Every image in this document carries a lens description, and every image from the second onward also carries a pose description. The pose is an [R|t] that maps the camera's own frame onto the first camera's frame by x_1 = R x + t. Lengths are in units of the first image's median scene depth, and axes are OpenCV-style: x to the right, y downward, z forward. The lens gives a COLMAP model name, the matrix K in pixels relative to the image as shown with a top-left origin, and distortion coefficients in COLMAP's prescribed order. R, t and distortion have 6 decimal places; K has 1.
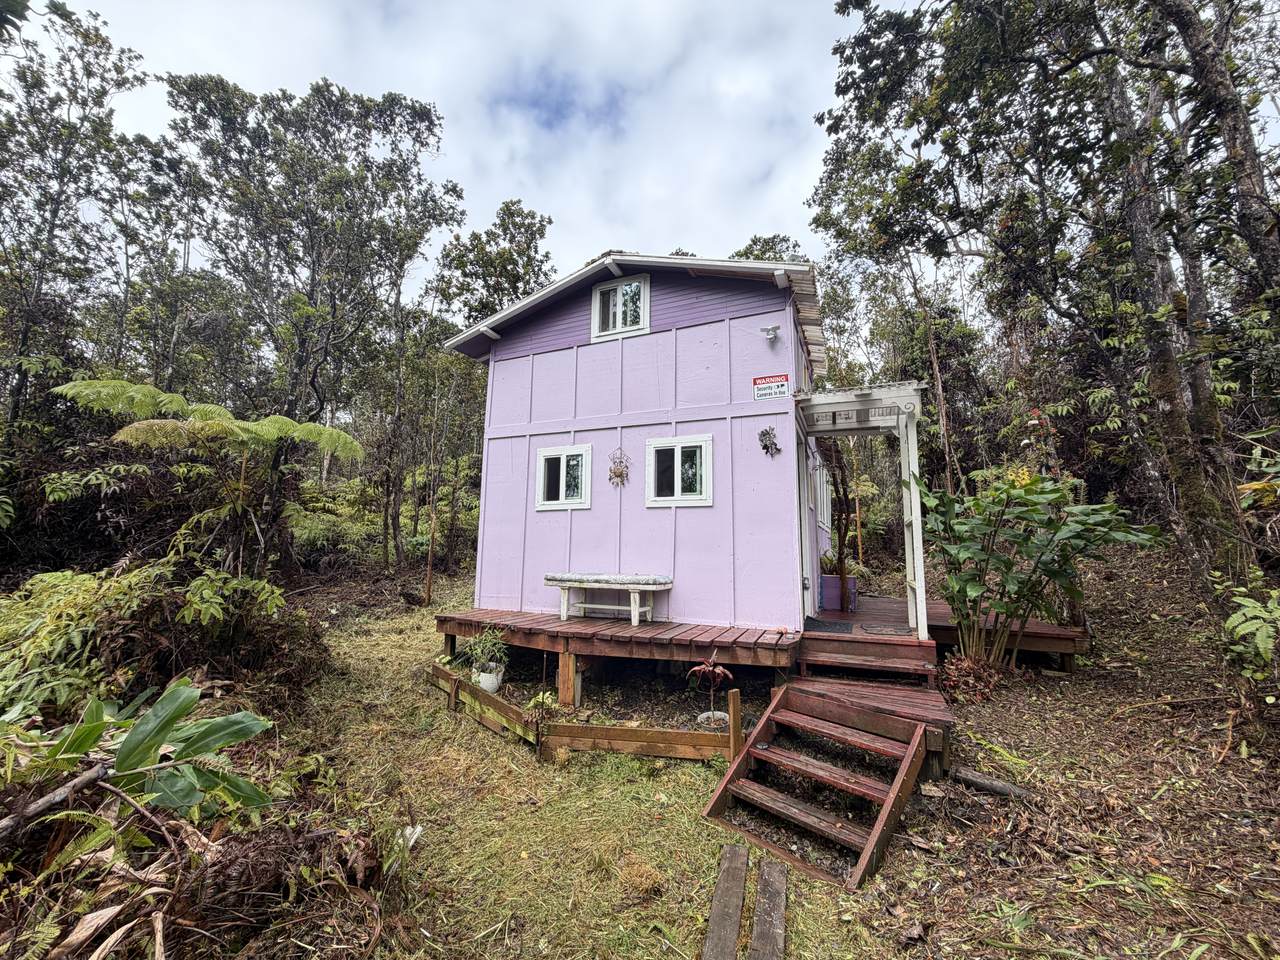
lens RADIAL K [[510.8, 0, 632.3], [0, 510.8, 478.7], [0, 0, 1]] dist [-0.001206, -0.000156]
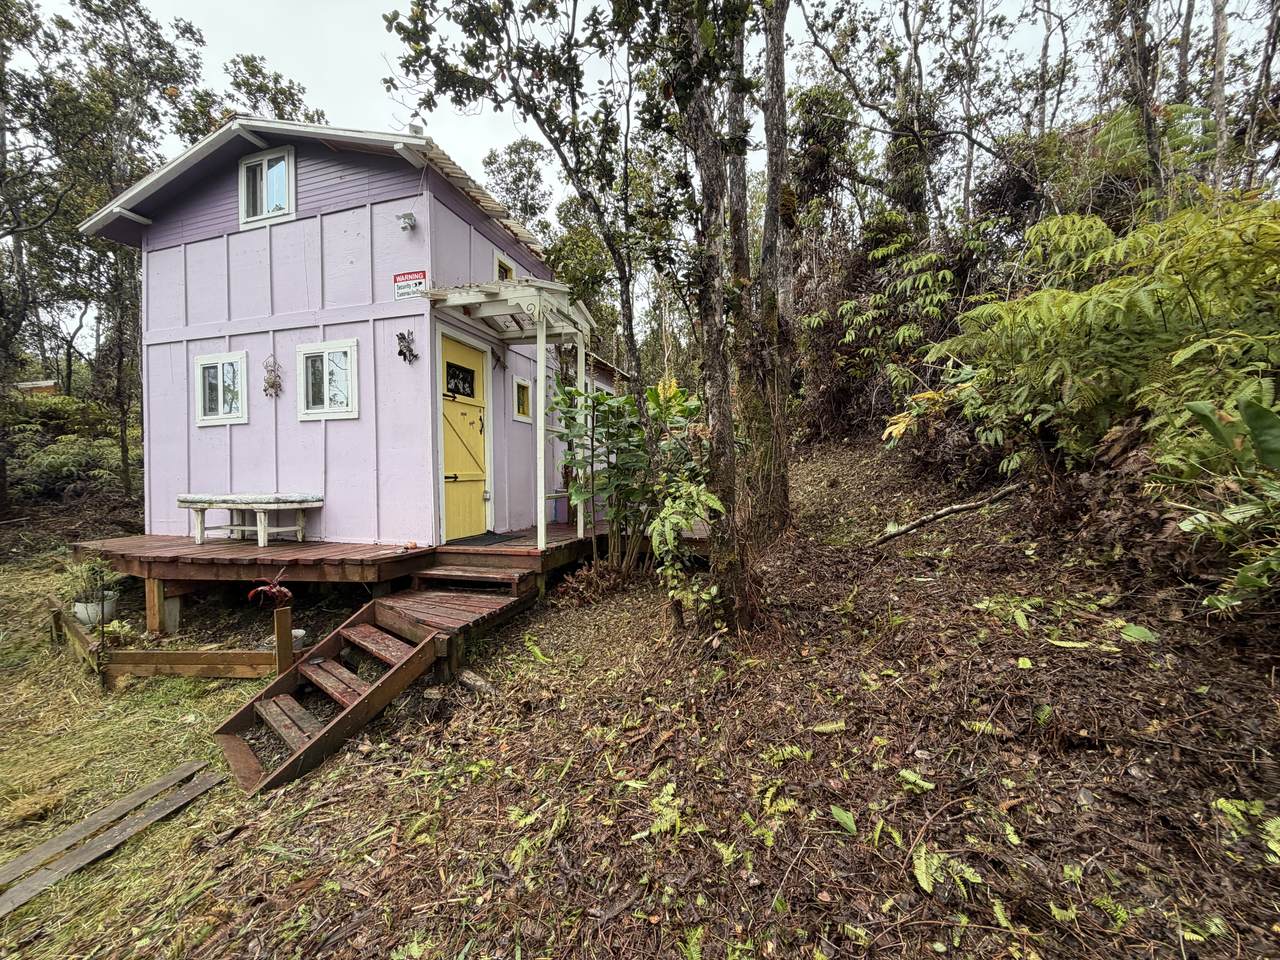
lens RADIAL K [[510.8, 0, 632.3], [0, 510.8, 478.7], [0, 0, 1]] dist [-0.001206, -0.000156]
pose [[0.992330, -0.023552, 0.121349, 0.532182], [0.004809, 0.988293, 0.152492, 0.022707], [-0.123520, -0.150739, 0.980827, 0.012996]]
